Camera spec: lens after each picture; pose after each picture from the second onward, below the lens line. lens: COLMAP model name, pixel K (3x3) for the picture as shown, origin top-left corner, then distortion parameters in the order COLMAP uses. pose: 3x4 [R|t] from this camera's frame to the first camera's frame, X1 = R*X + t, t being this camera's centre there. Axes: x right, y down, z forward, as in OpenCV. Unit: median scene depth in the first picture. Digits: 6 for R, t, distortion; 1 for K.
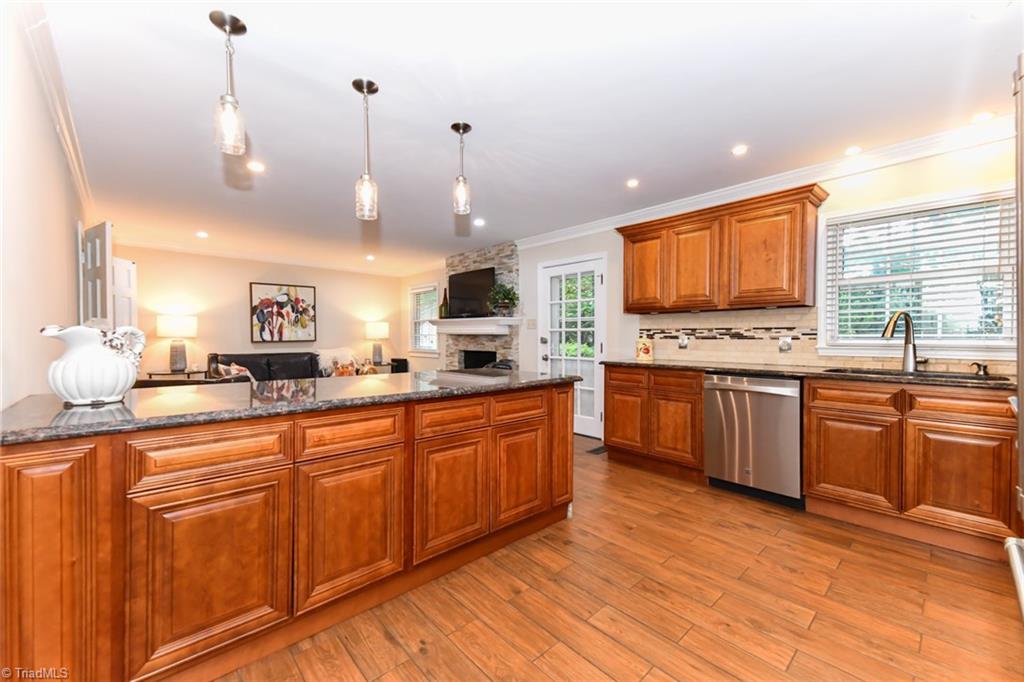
lens RADIAL K [[408.5, 0, 512.0], [0, 408.5, 341.0], [0, 0, 1]] dist [0.032061, -0.011609]
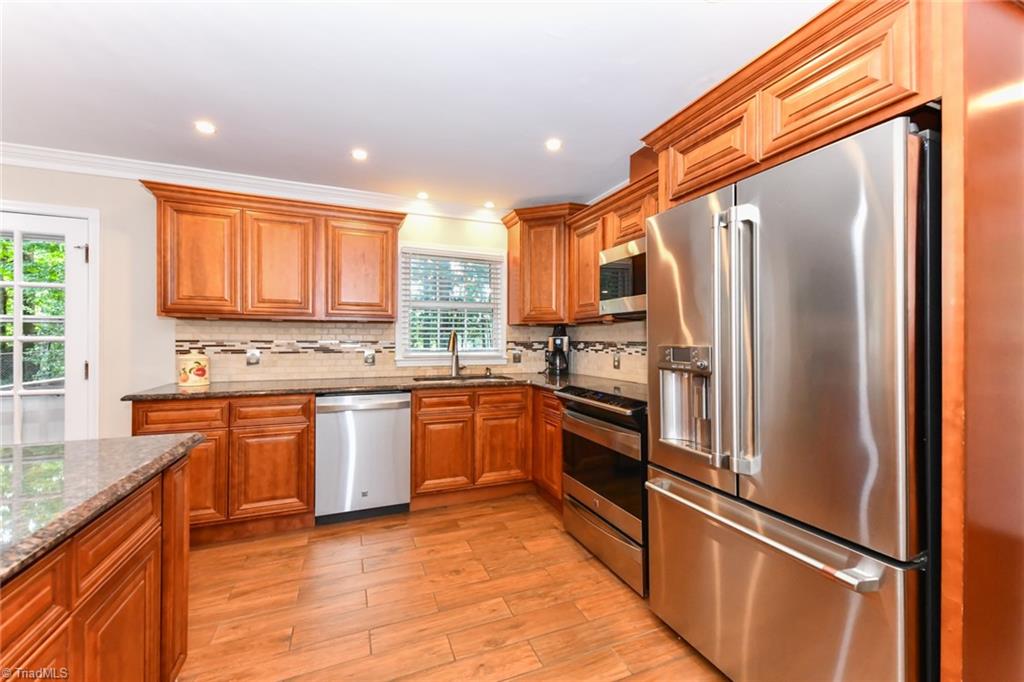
lens RADIAL K [[408.5, 0, 512.0], [0, 408.5, 341.0], [0, 0, 1]] dist [0.032061, -0.011609]
pose [[0.353175, 0.000626, 0.935557, -0.153673], [0.006614, 0.999973, -0.003166, -0.024386], [-0.935534, 0.007306, 0.353161, 0.266388]]
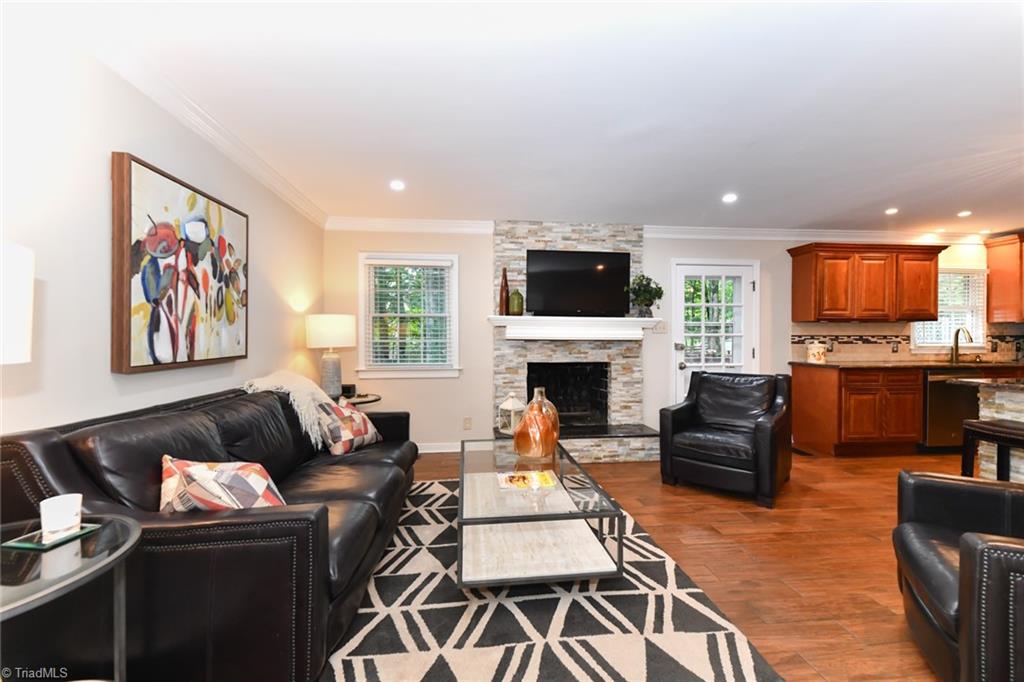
lens RADIAL K [[408.5, 0, 512.0], [0, 408.5, 341.0], [0, 0, 1]] dist [0.032061, -0.011609]
pose [[0.596534, -0.006932, 0.802558, -1.185054], [0.009786, 0.999951, 0.001363, -0.025322], [-0.802528, 0.007041, 0.596572, 1.061809]]
